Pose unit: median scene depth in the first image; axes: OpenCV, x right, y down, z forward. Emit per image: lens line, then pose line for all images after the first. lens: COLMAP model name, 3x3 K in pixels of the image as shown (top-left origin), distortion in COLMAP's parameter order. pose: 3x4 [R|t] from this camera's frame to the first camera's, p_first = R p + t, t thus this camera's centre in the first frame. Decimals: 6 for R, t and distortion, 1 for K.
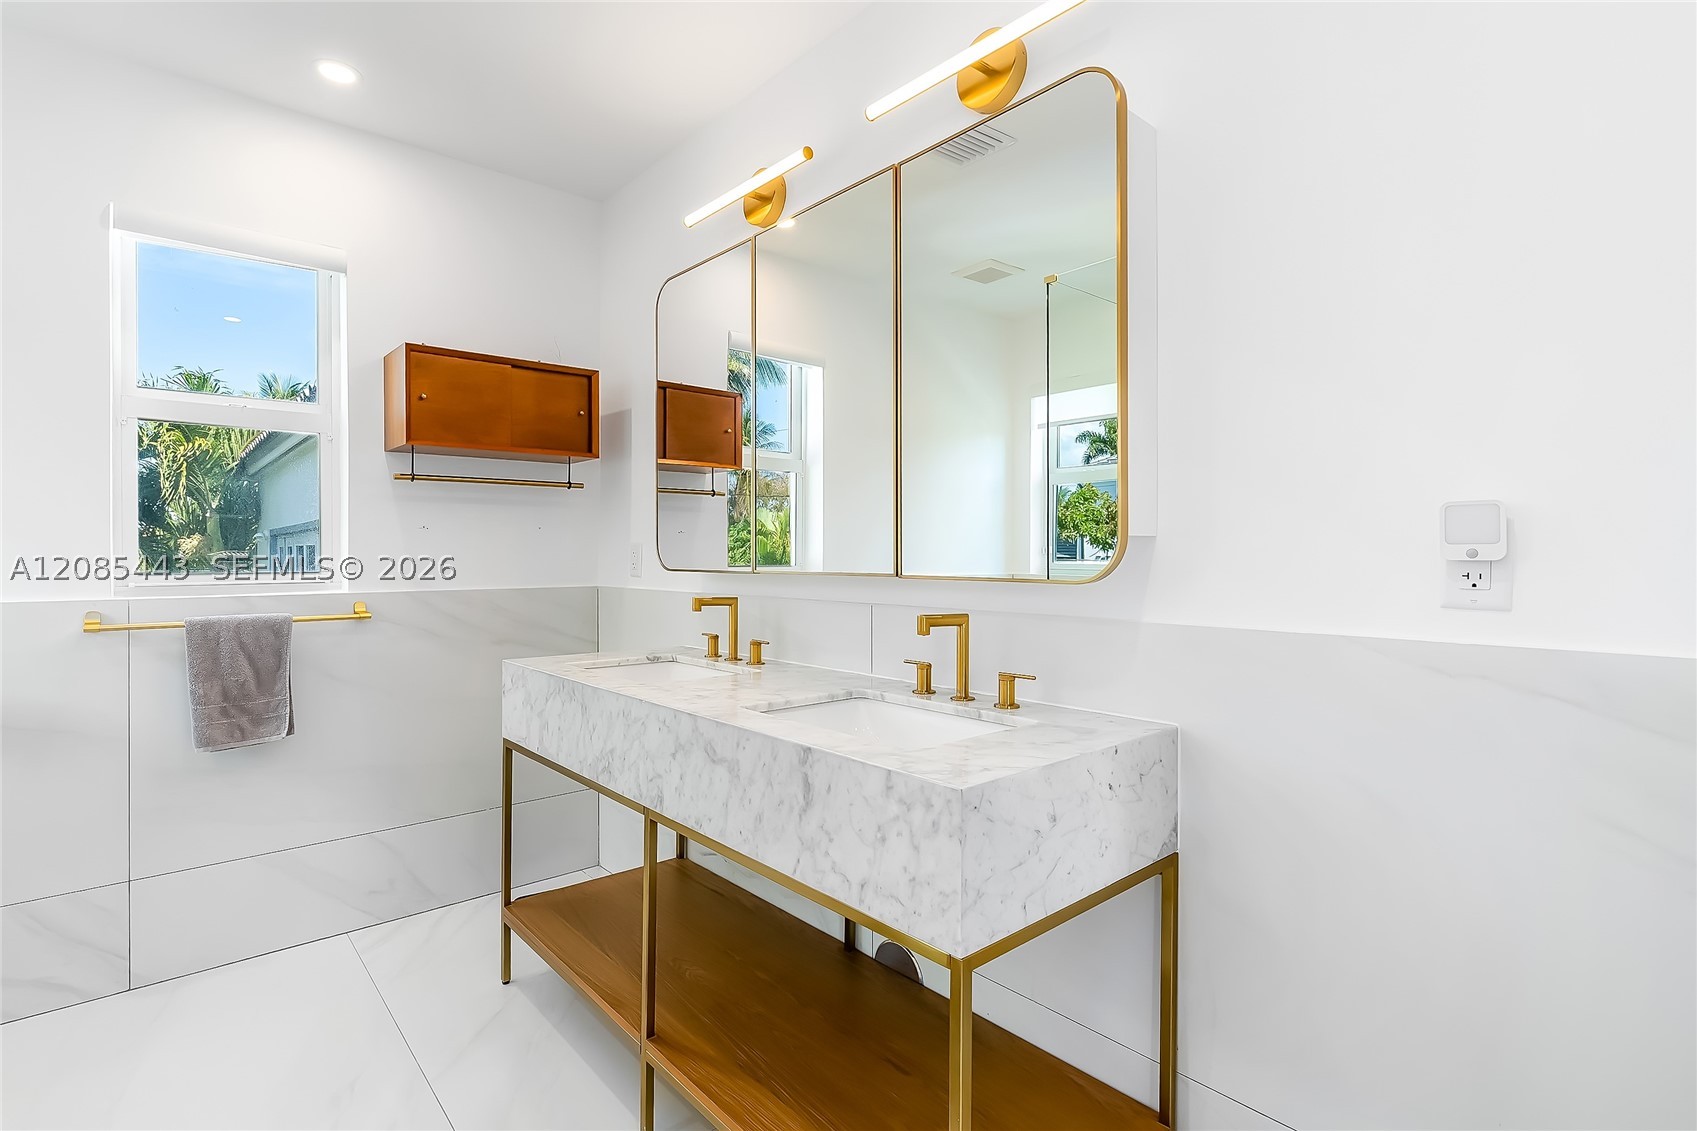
lens RADIAL K [[770.1, 0, 828.3], [0, 770.1, 564.7], [0, 0, 1]] dist [-0.009998, -0.000561]
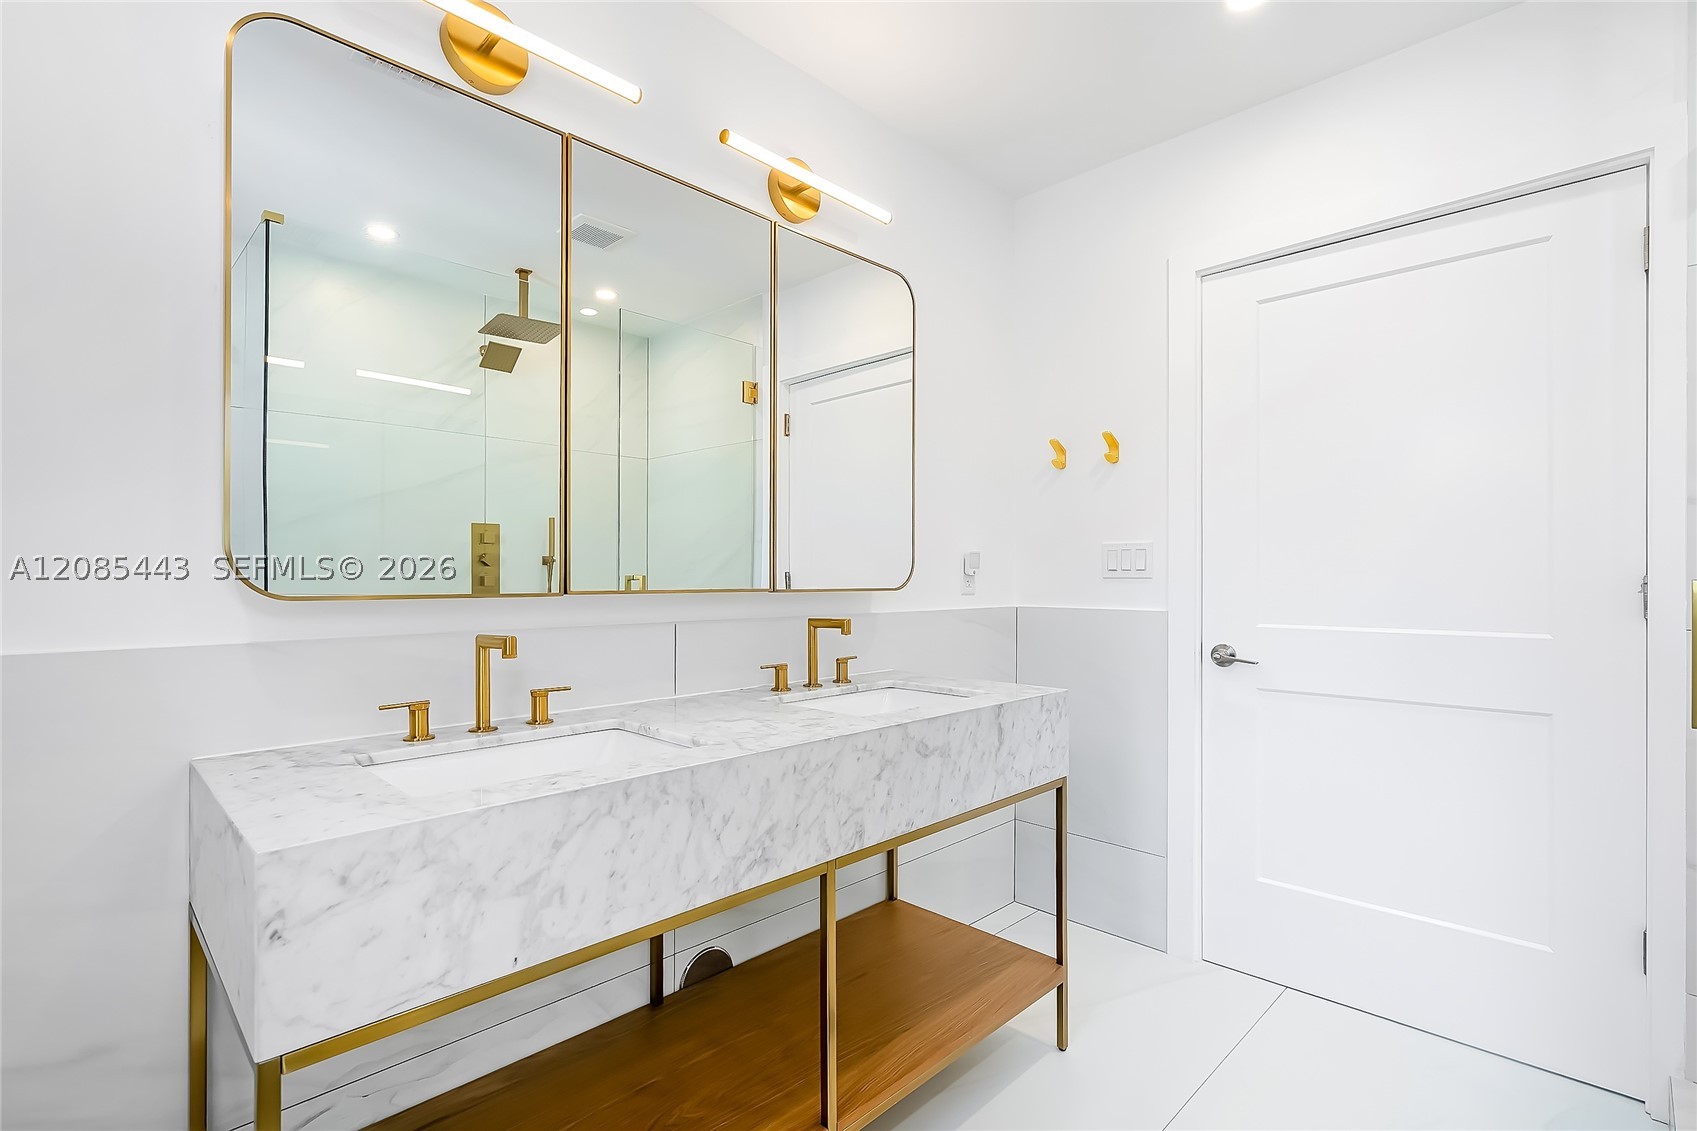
lens RADIAL K [[770.1, 0, 828.3], [0, 770.1, 564.7], [0, 0, 1]] dist [-0.009998, -0.000561]
pose [[-0.019677, 0.005539, 0.999791, -1.371509], [0.006809, 0.999962, -0.005406, -0.019911], [-0.999783, 0.006701, -0.019714, 1.255237]]
